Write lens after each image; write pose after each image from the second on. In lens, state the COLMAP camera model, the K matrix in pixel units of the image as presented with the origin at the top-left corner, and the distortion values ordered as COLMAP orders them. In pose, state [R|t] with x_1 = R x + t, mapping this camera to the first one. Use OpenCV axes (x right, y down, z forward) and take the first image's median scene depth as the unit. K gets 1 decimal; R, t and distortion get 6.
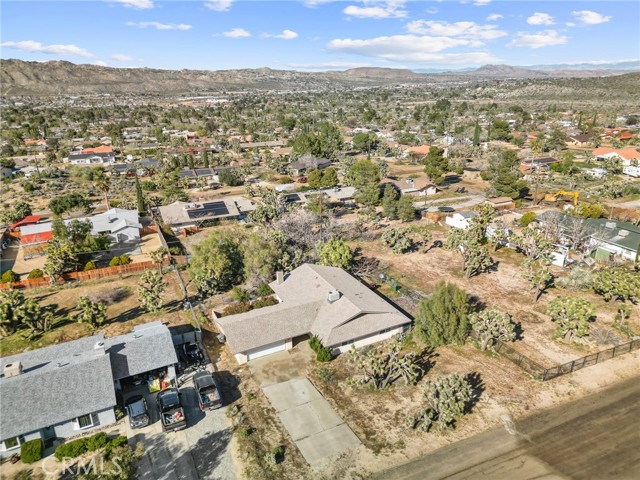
lens RADIAL K [[445.9, 0, 320.0], [0, 445.9, 240.0], [0, 0, 1]] dist [0.066645, -0.056815]
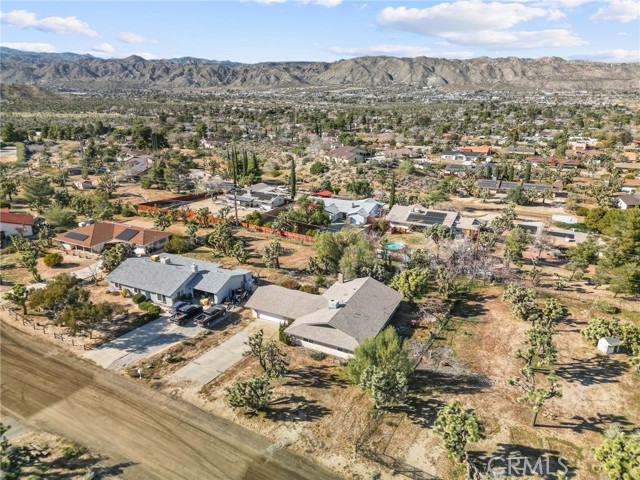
lens RADIAL K [[445.9, 0, 320.0], [0, 445.9, 240.0], [0, 0, 1]] dist [0.066645, -0.056815]
pose [[0.589575, 0.289060, -0.754218, 0.704632], [-0.282213, 0.948639, 0.142966, -0.158889], [0.756807, 0.128562, 0.640871, 0.179425]]
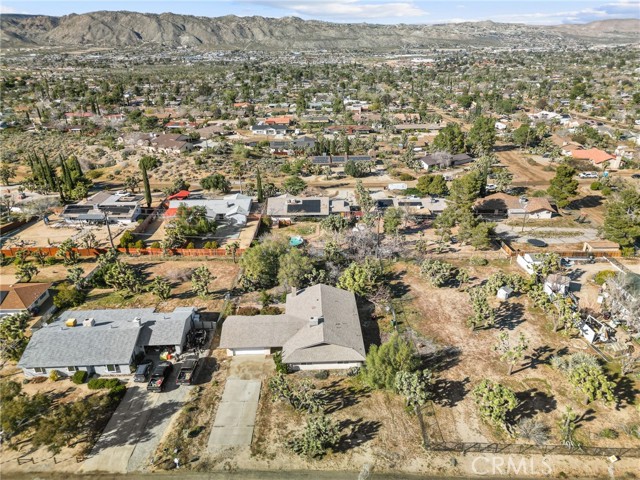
lens RADIAL K [[445.9, 0, 320.0], [0, 445.9, 240.0], [0, 0, 1]] dist [0.066645, -0.056815]
pose [[0.905758, 0.185263, -0.381157, 0.394010], [-0.151732, 0.981531, 0.116510, -0.198556], [0.395702, -0.047696, 0.917140, -0.078166]]
